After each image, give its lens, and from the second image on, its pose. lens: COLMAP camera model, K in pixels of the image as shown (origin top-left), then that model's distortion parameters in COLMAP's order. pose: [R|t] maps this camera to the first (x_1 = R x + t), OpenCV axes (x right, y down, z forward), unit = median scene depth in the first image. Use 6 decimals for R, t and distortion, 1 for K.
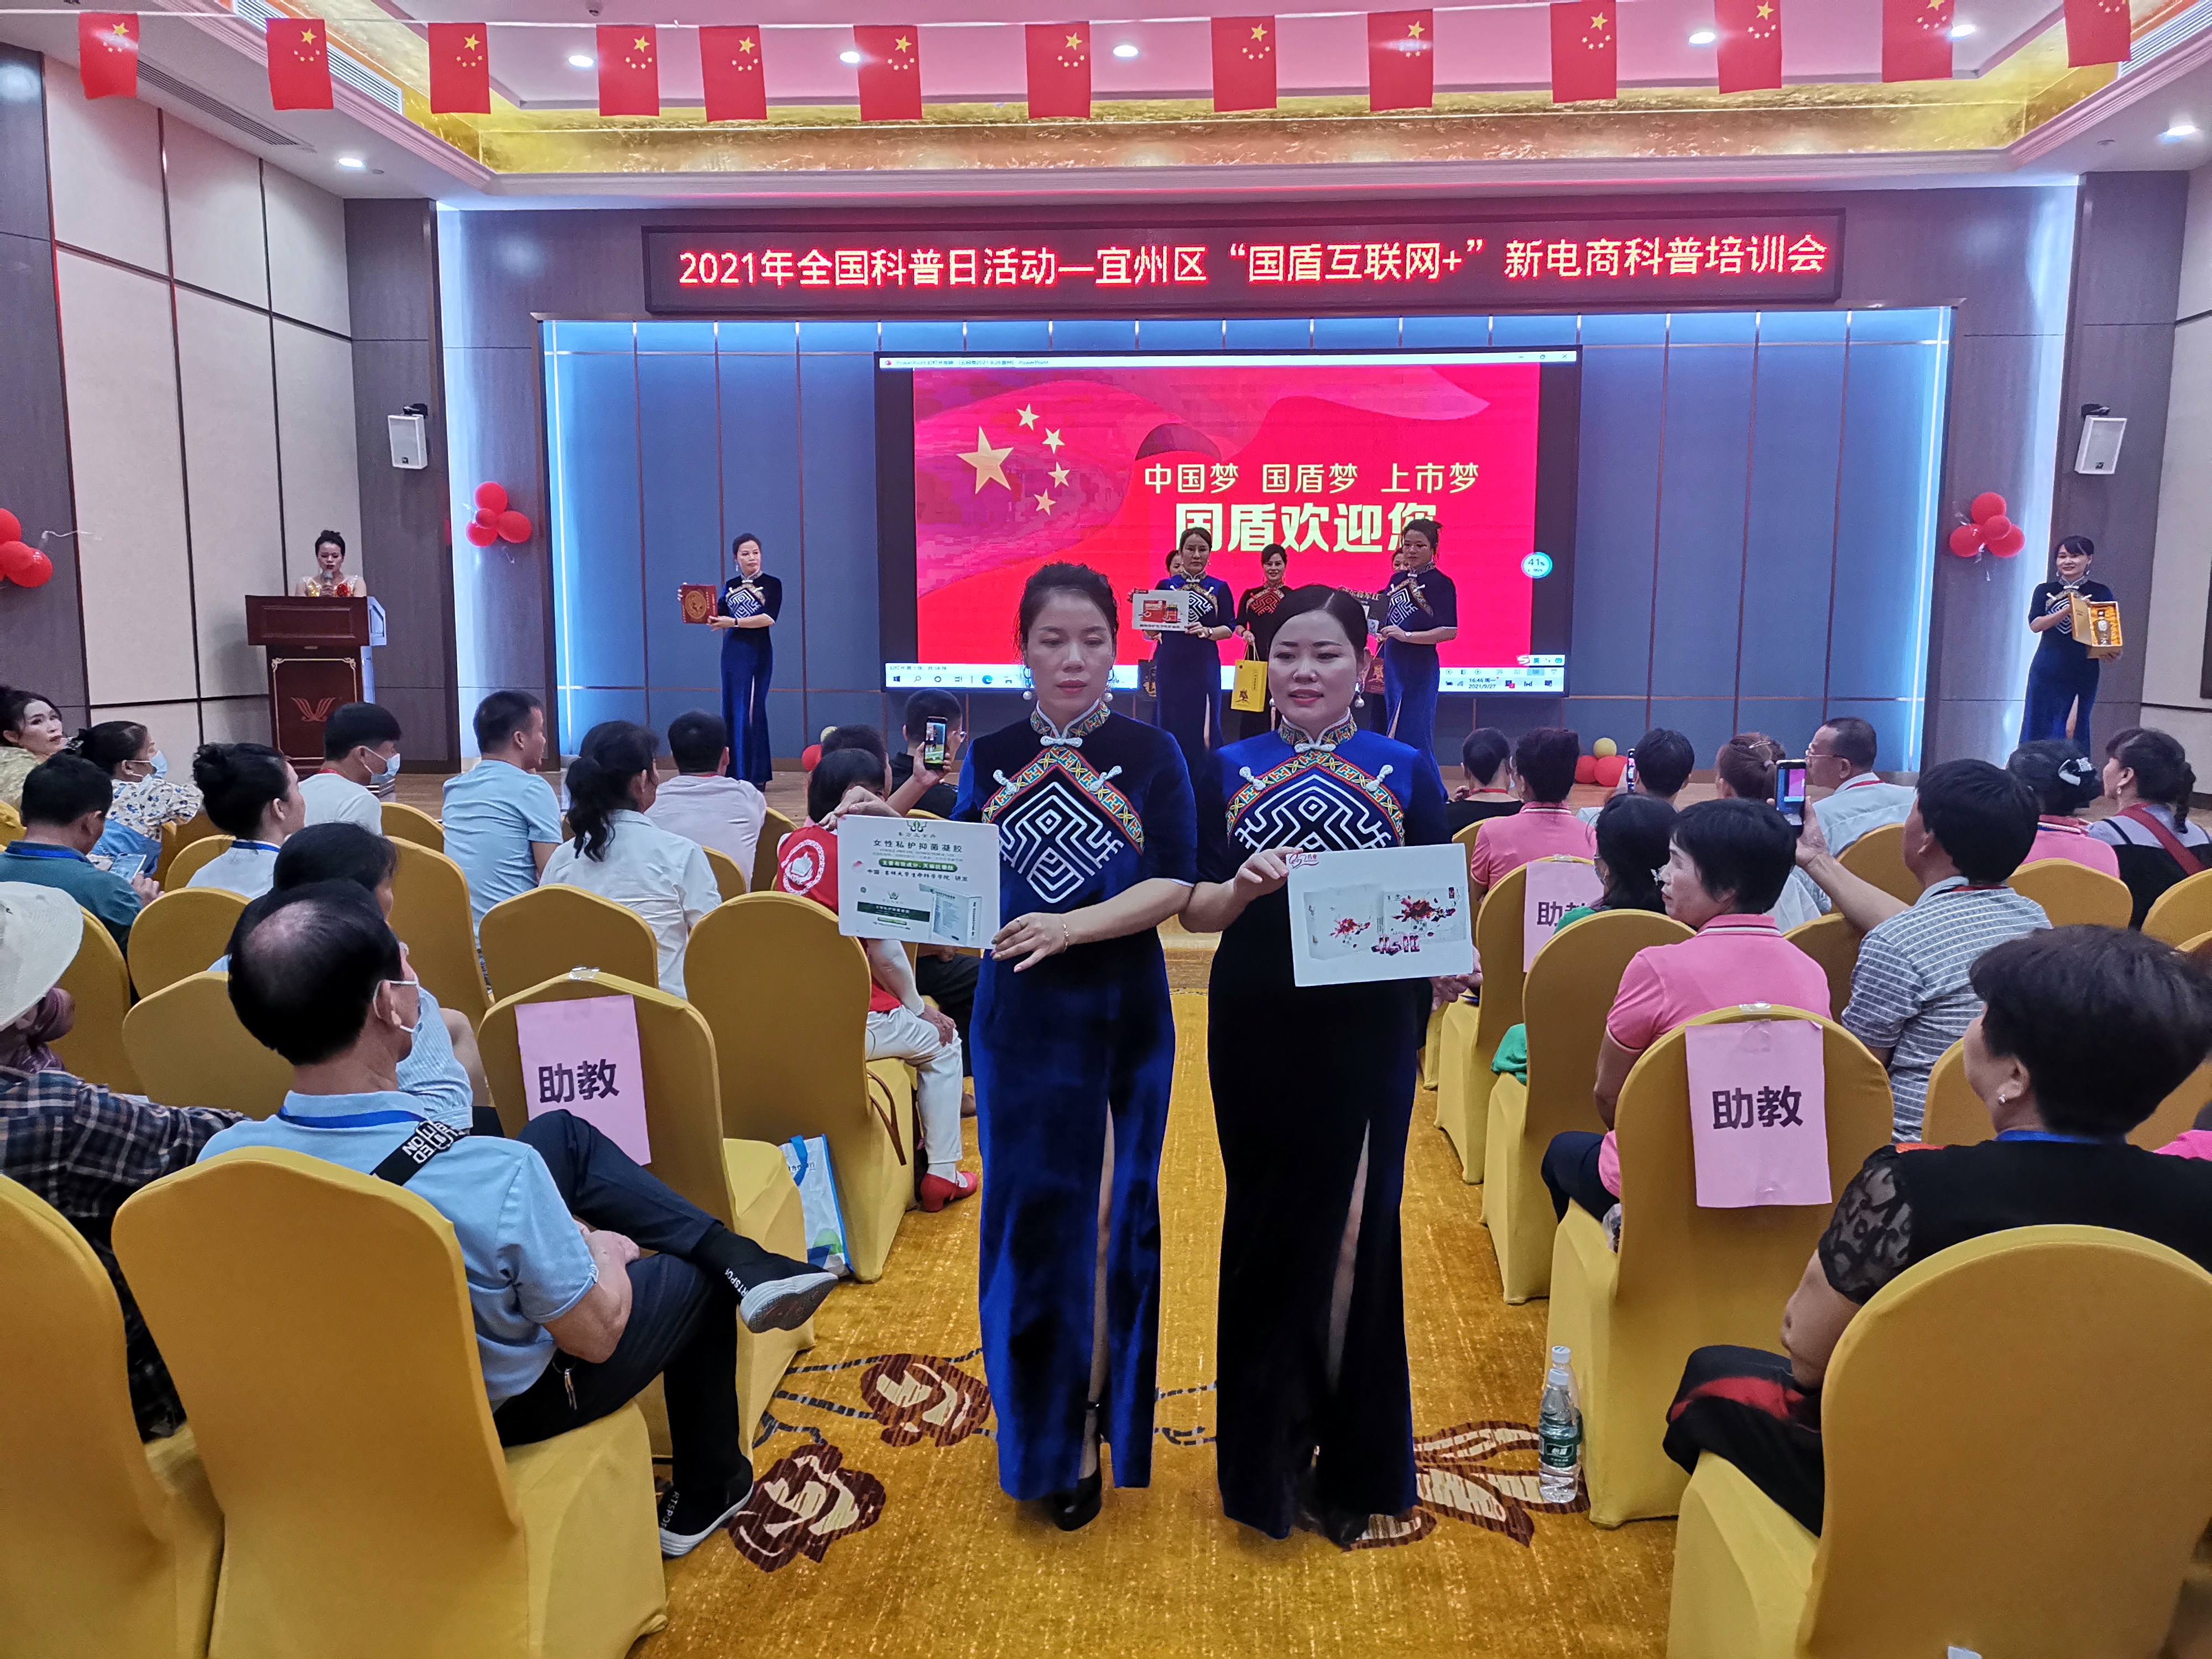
lens RADIAL K [[1673.1, 0, 1101.9], [0, 1673.1, 830.8], [0, 0, 1]] dist [0.035643, -0.007601]
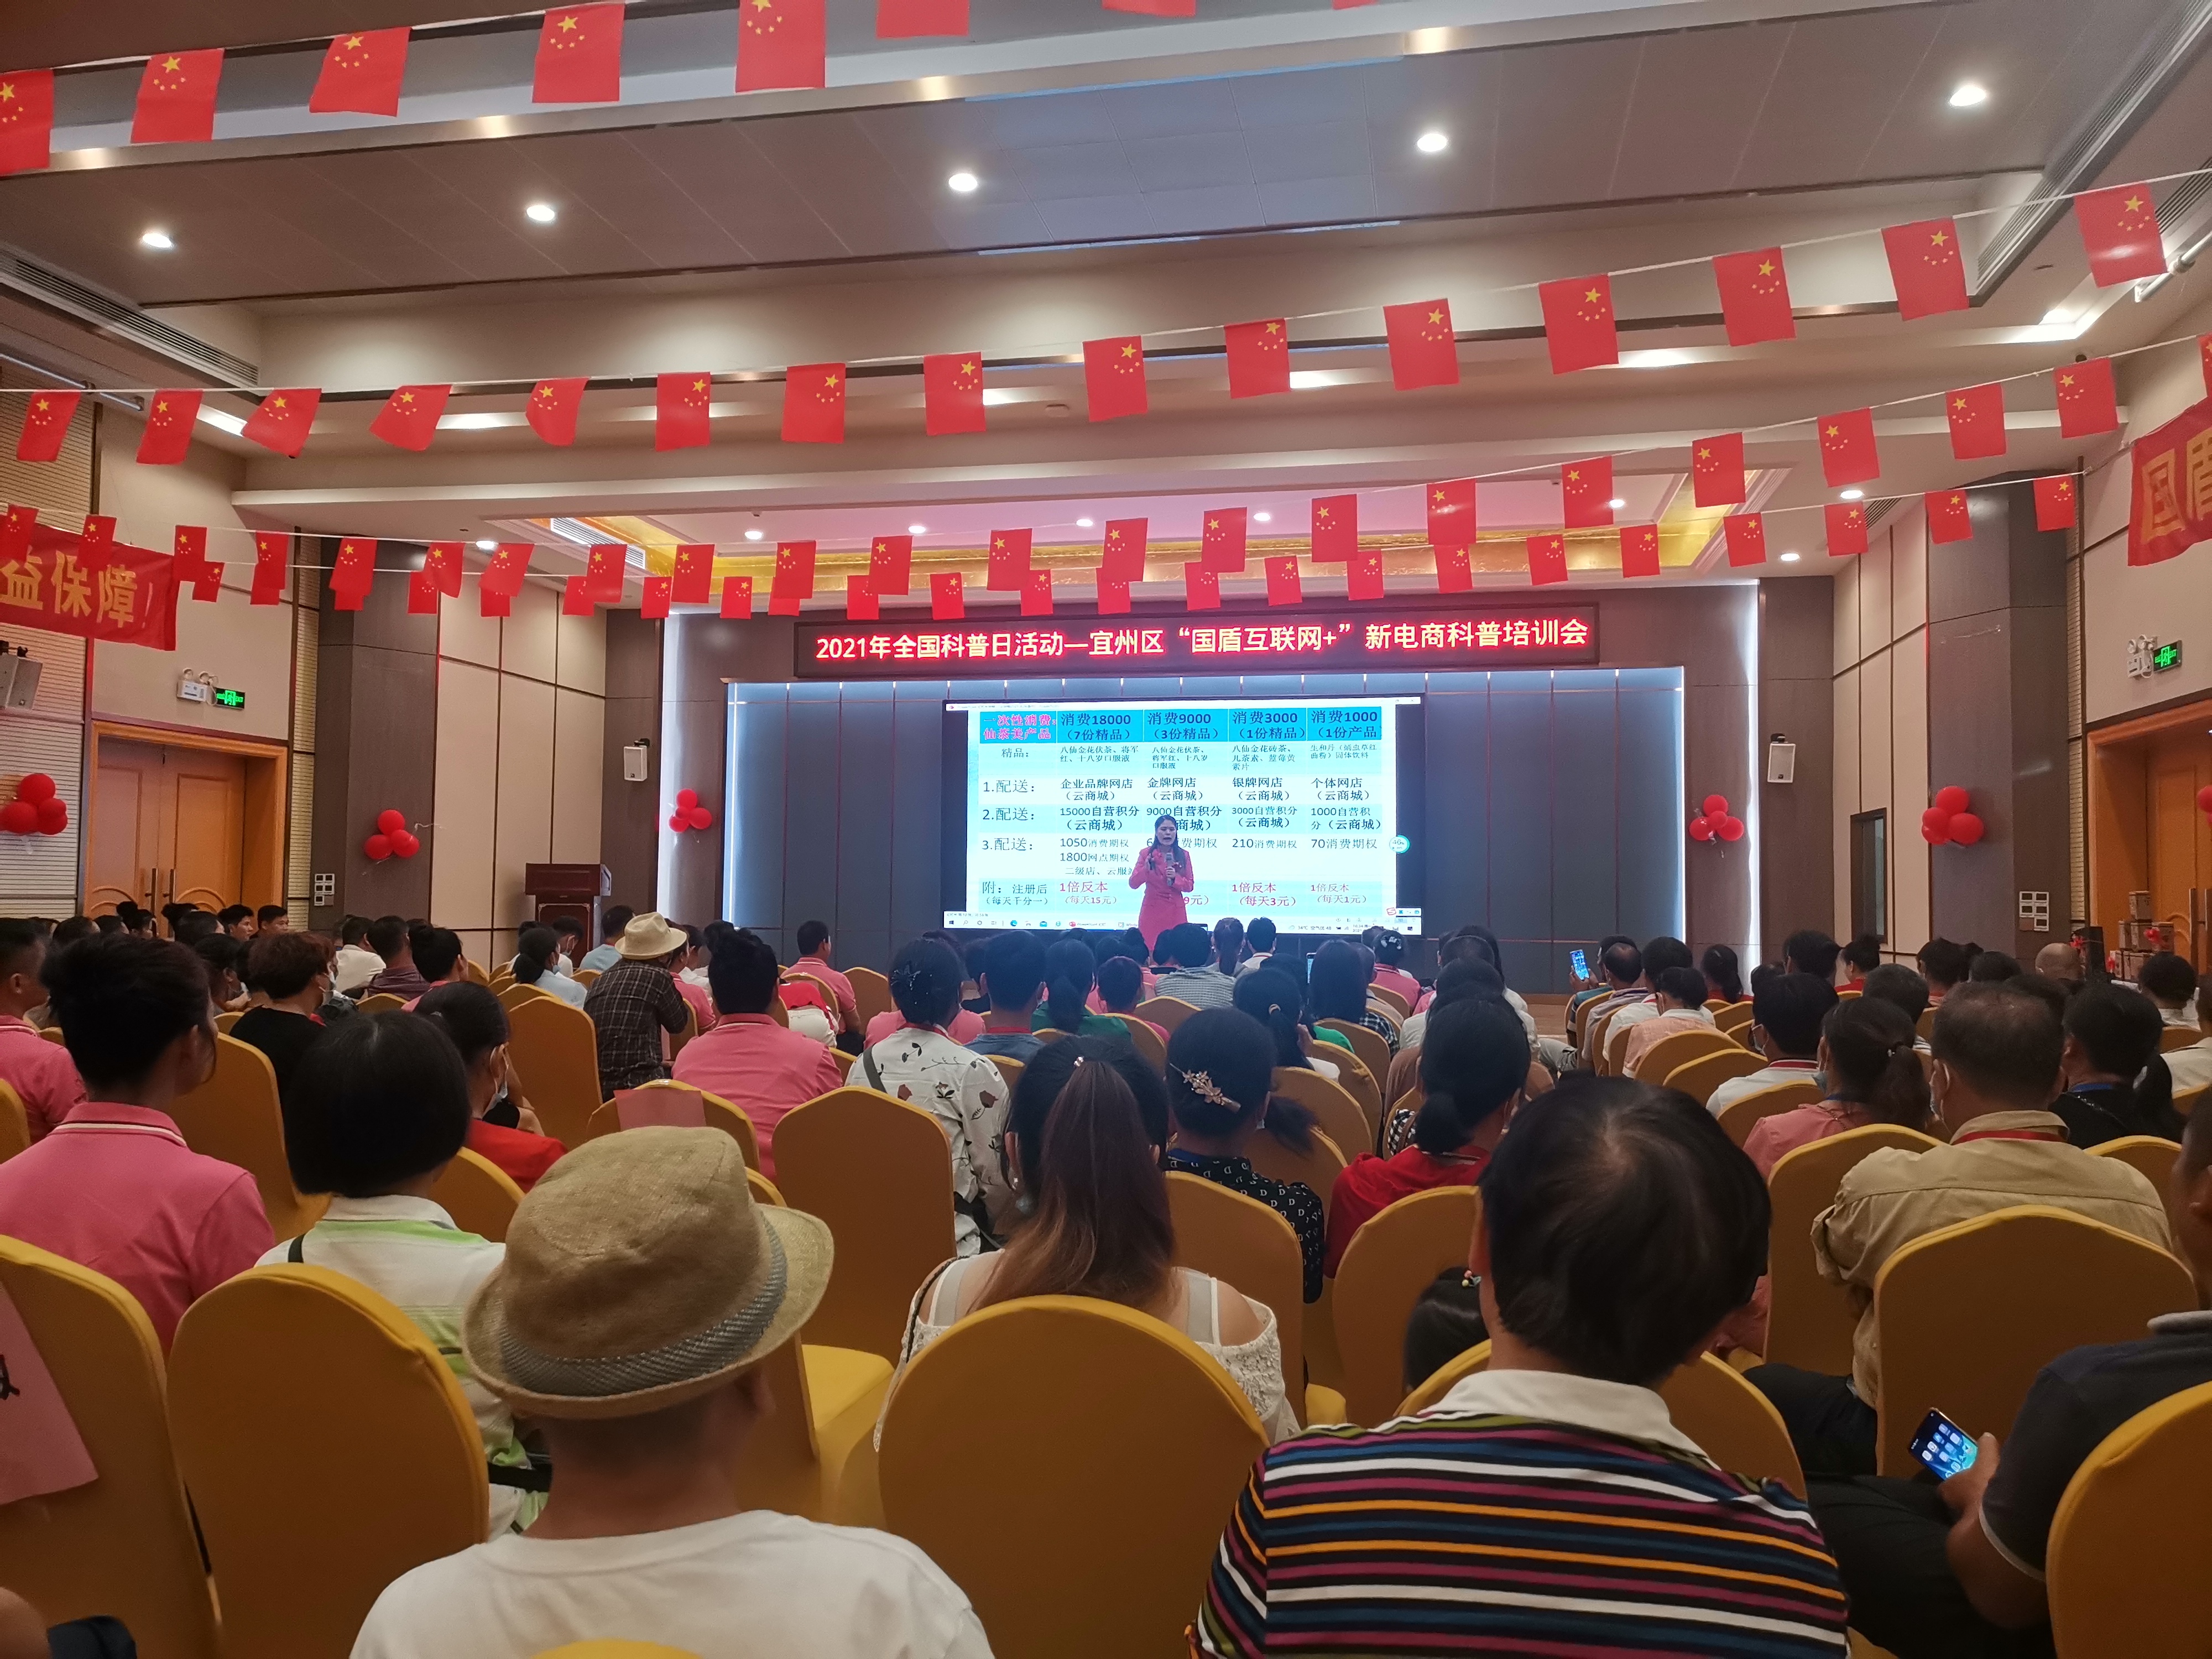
lens RADIAL K [[1673.1, 0, 1108.5], [0, 1673.1, 829.2], [0, 0, 1]] dist [0.035643, -0.007601]
pose [[0.991590, 0.000743, -0.129416, 0.203841], [-0.022205, 0.986132, -0.164469, 0.065752], [0.127499, 0.165960, 0.977855, -0.407800]]
